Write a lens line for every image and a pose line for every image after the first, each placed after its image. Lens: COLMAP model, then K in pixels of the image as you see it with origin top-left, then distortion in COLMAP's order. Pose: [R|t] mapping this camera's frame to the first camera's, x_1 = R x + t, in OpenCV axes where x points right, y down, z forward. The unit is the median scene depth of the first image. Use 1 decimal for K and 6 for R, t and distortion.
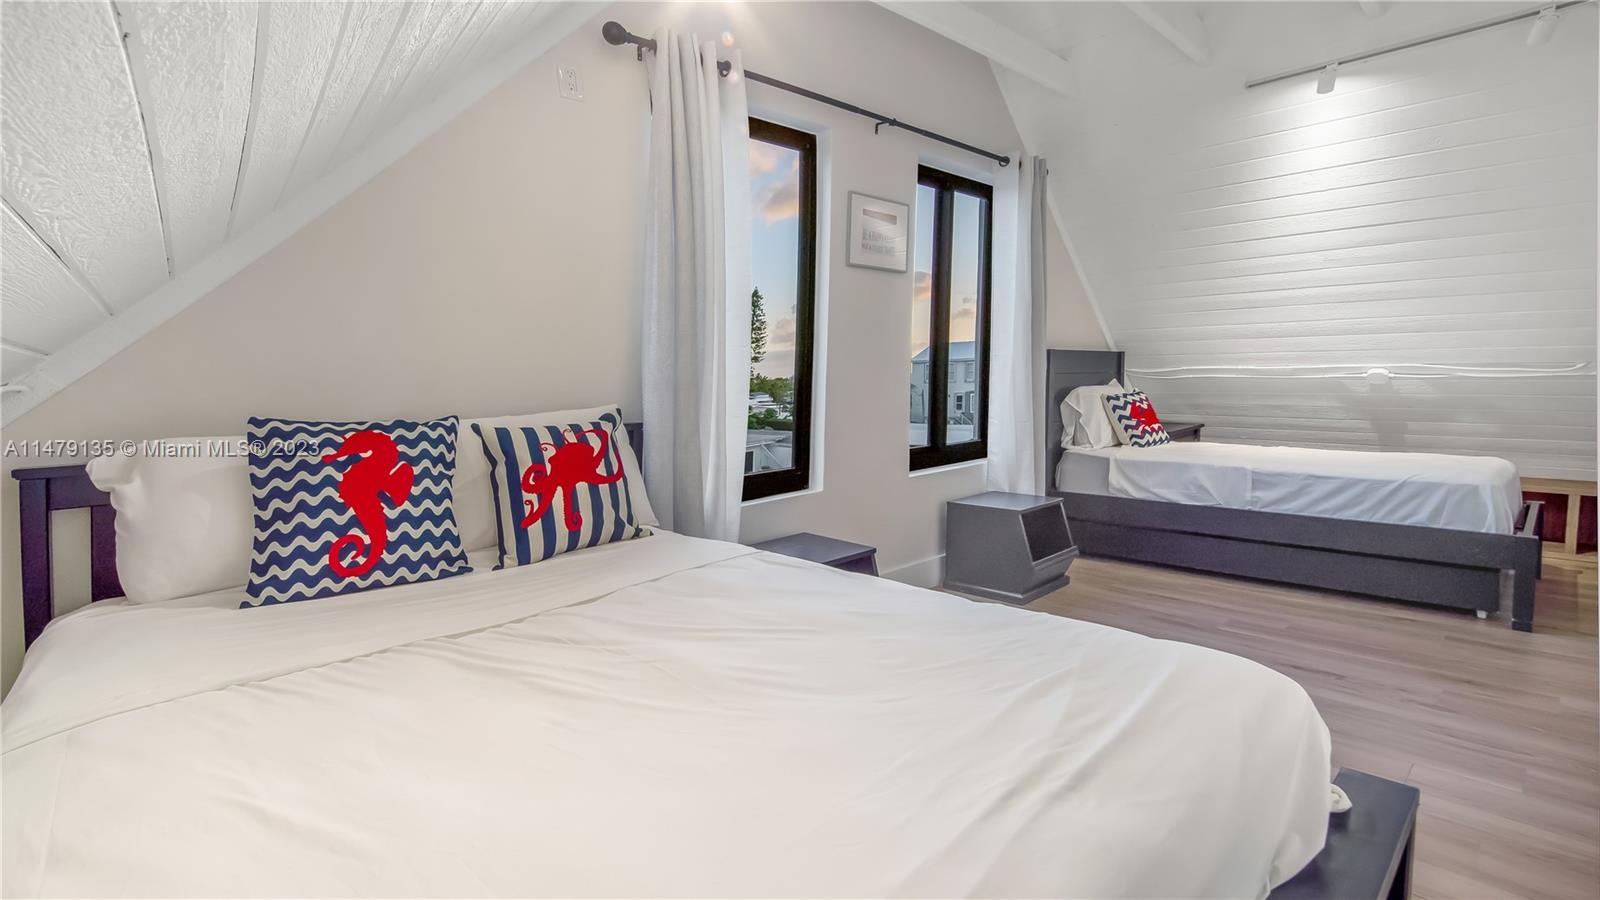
lens RADIAL K [[729.5, 0, 798.6], [0, 729.5, 431.9], [0, 0, 1]] dist [-0.027238, 0.001348]
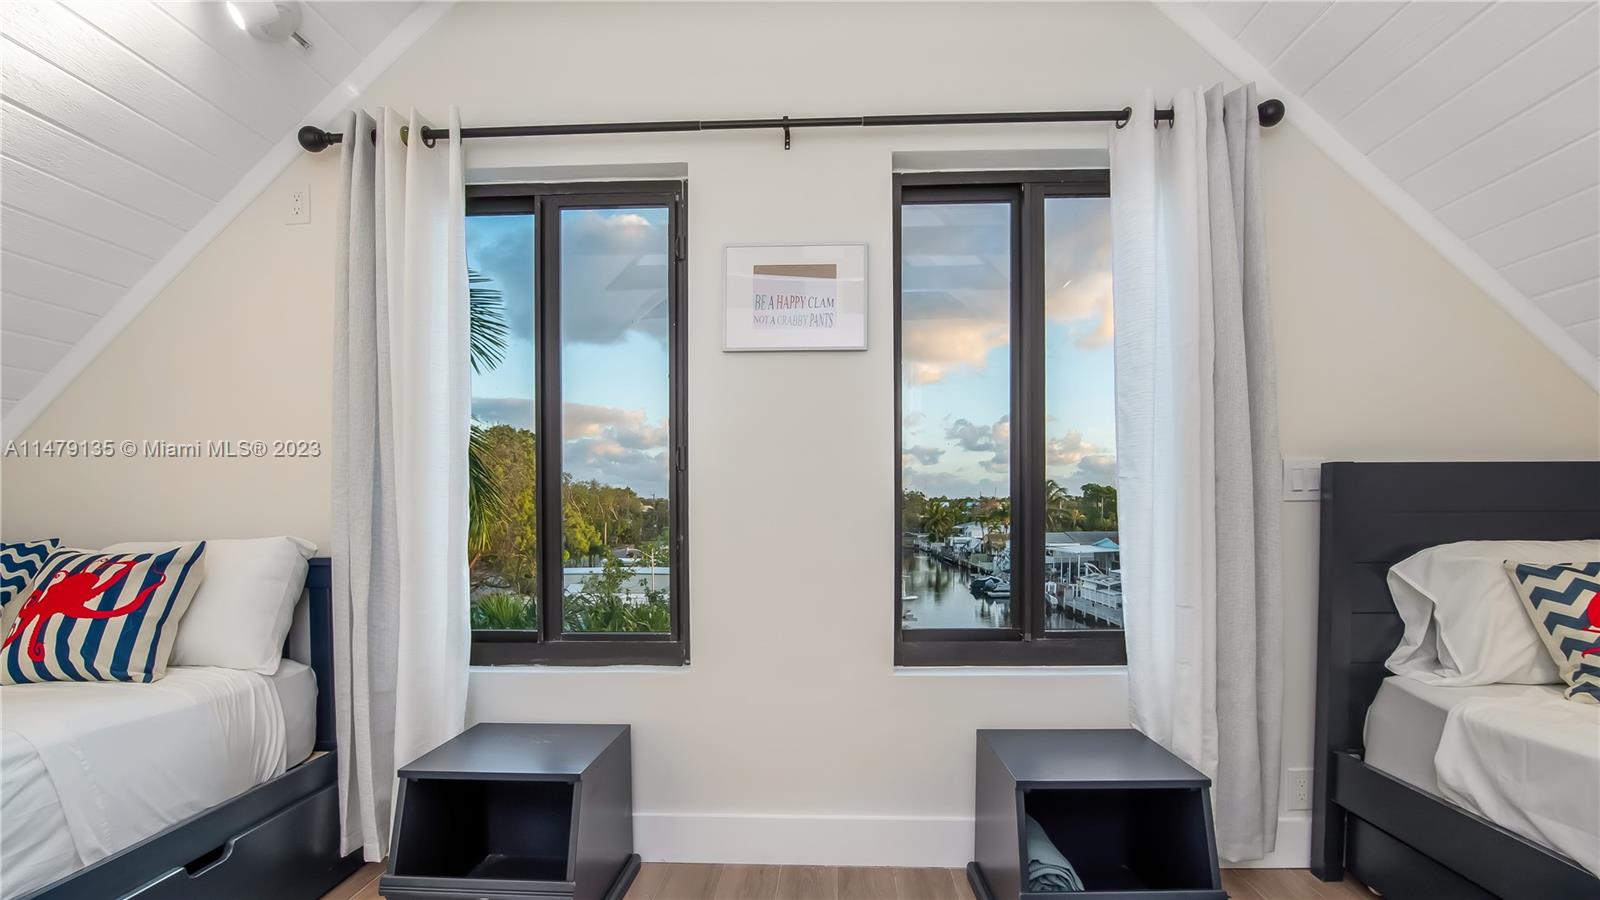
lens RADIAL K [[741.3, 0, 802.6], [0, 741.3, 529.0], [0, 0, 1]] dist [-0.003768, -0.000132]
pose [[0.709132, 0.033529, -0.704278, 0.443664], [-0.065251, 0.997703, -0.018202, -0.036744], [0.702050, 0.058863, 0.709691, 0.398440]]
